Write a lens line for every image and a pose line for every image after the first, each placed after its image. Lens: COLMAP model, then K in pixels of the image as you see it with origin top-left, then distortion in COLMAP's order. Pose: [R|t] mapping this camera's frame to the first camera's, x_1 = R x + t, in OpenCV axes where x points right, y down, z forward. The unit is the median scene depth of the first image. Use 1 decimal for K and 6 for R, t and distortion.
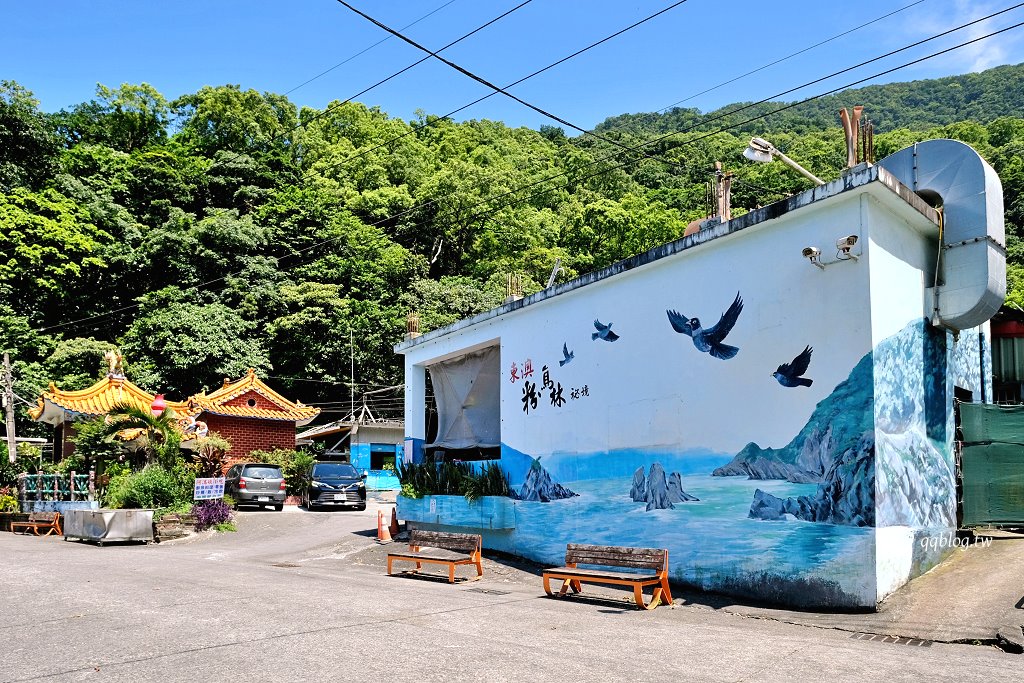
lens RADIAL K [[667.8, 0, 512.1], [0, 667.8, 464.8], [0, 0, 1]] dist [-0.002186, -0.003226]
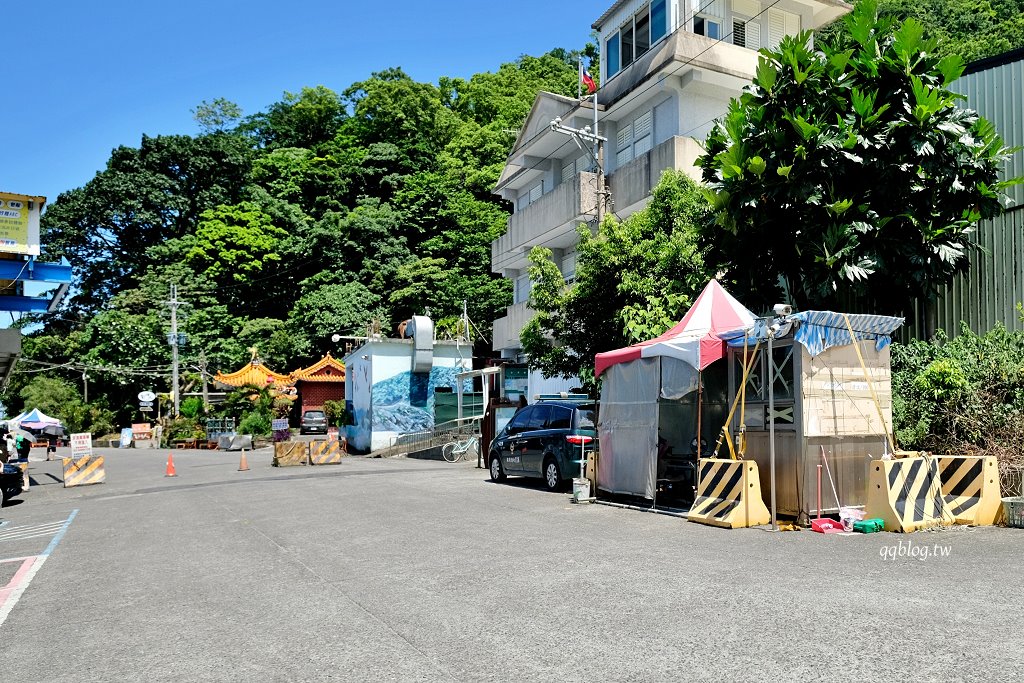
lens RADIAL K [[655.0, 0, 543.7], [0, 655.0, 372.4], [0, 0, 1]] dist [0.002869, -0.001144]
pose [[0.978807, -0.042937, -0.200234, 0.153830], [0.037229, 0.998788, -0.032188, -0.005921], [0.201373, 0.024051, 0.979219, -0.168693]]
